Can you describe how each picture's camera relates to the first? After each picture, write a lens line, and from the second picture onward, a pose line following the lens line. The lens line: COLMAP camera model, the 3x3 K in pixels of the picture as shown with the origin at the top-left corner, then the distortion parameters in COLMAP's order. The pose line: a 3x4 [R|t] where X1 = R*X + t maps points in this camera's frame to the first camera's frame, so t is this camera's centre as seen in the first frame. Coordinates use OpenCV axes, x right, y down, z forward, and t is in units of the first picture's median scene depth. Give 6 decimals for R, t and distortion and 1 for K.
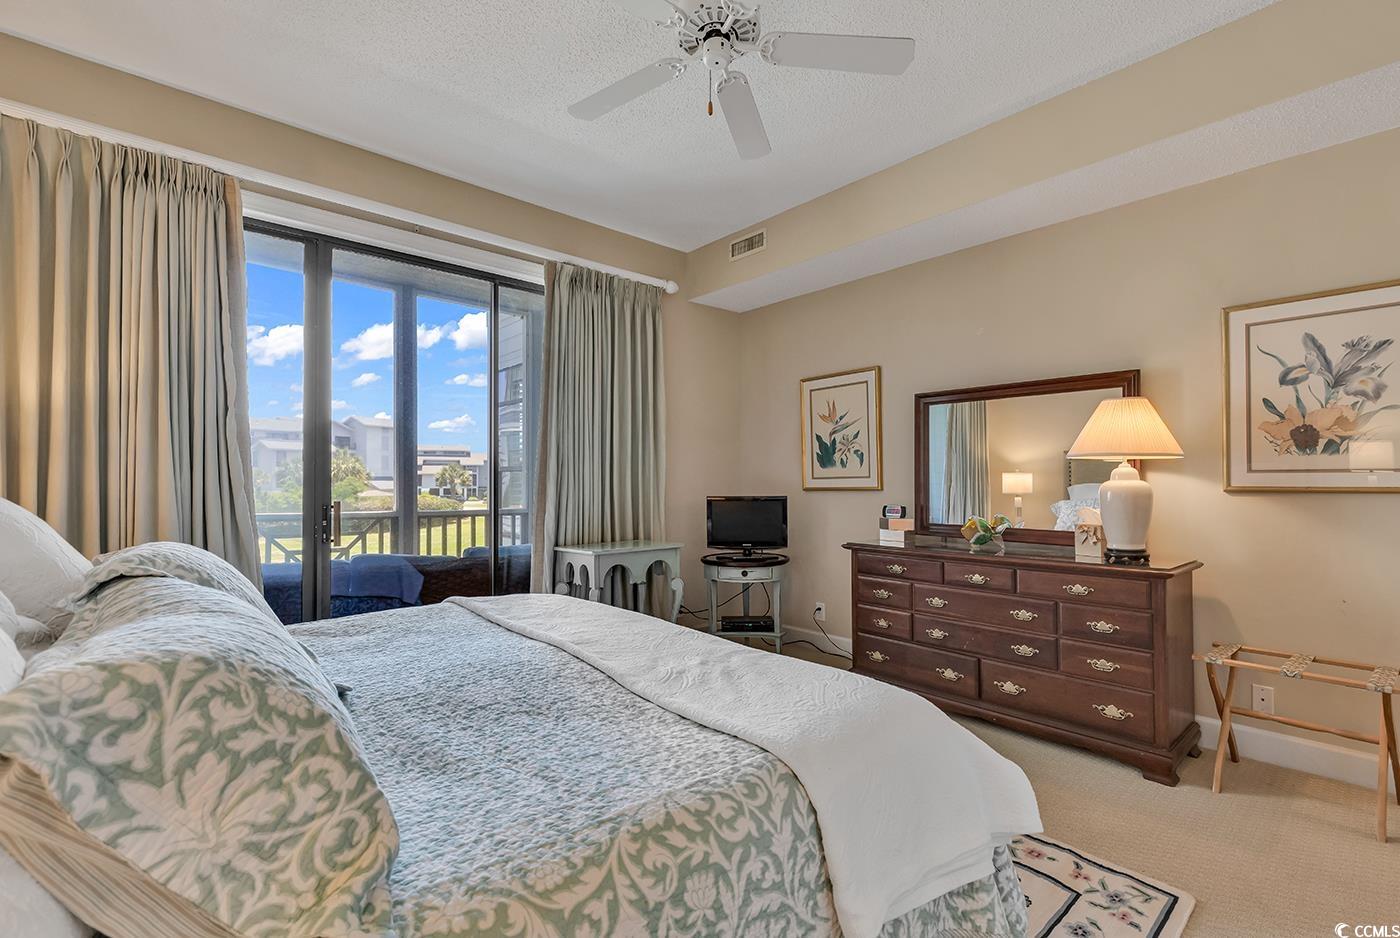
lens RADIAL K [[631.3, 0, 710.6], [0, 631.3, 479.4], [0, 0, 1]] dist [0.015483, -0.003499]
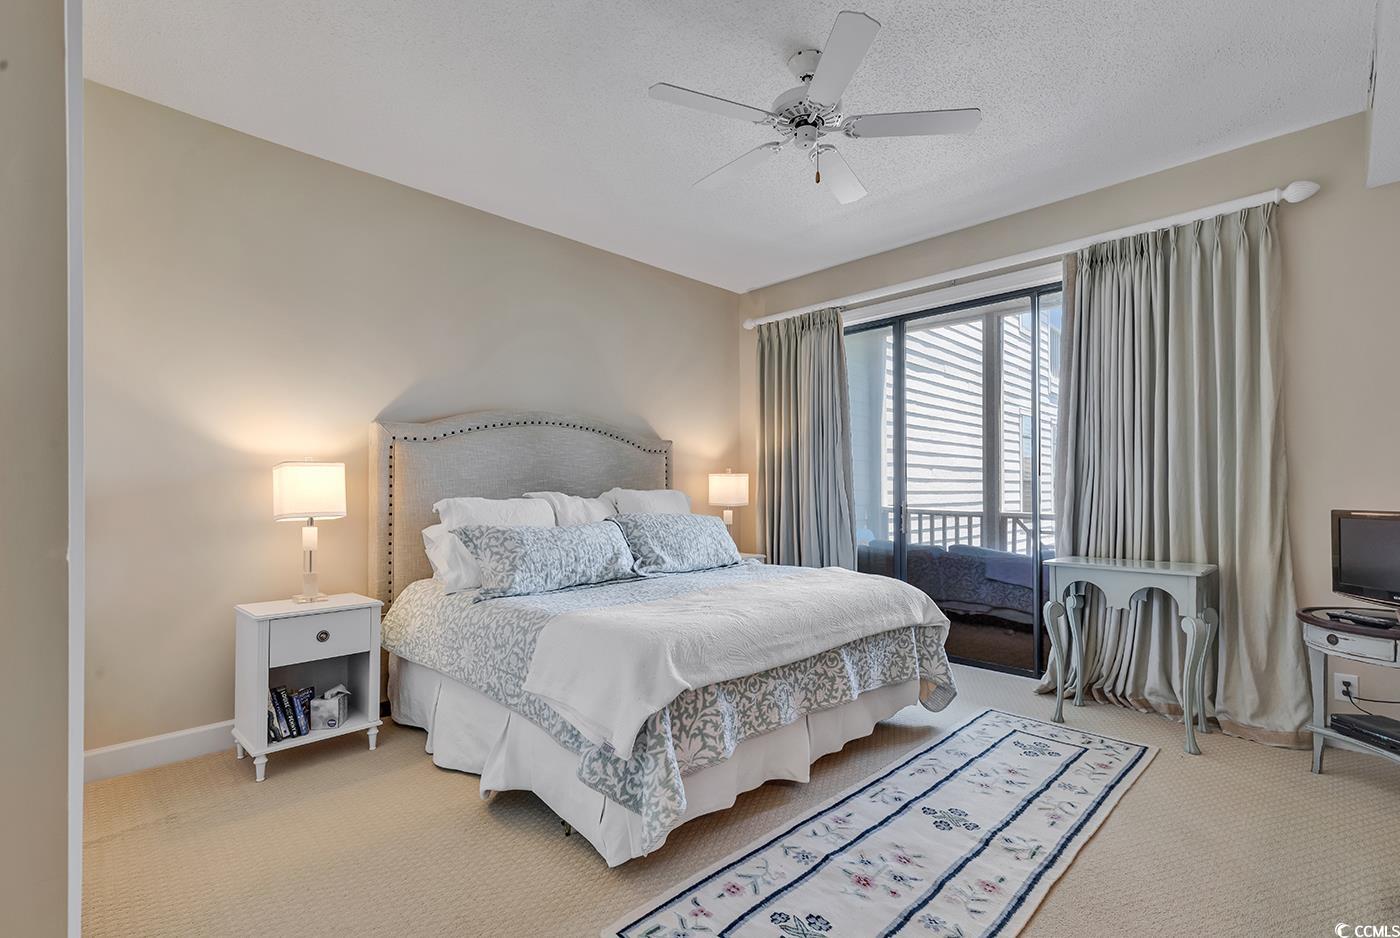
lens RADIAL K [[631.3, 0, 692.2], [0, 631.3, 470.7], [0, 0, 1]] dist [0.015483, -0.003499]
pose [[0.042609, -0.022732, -0.998833, 1.915458], [0.011050, 0.999691, -0.022280, -0.011483], [0.999031, -0.010088, 0.042847, 1.122774]]
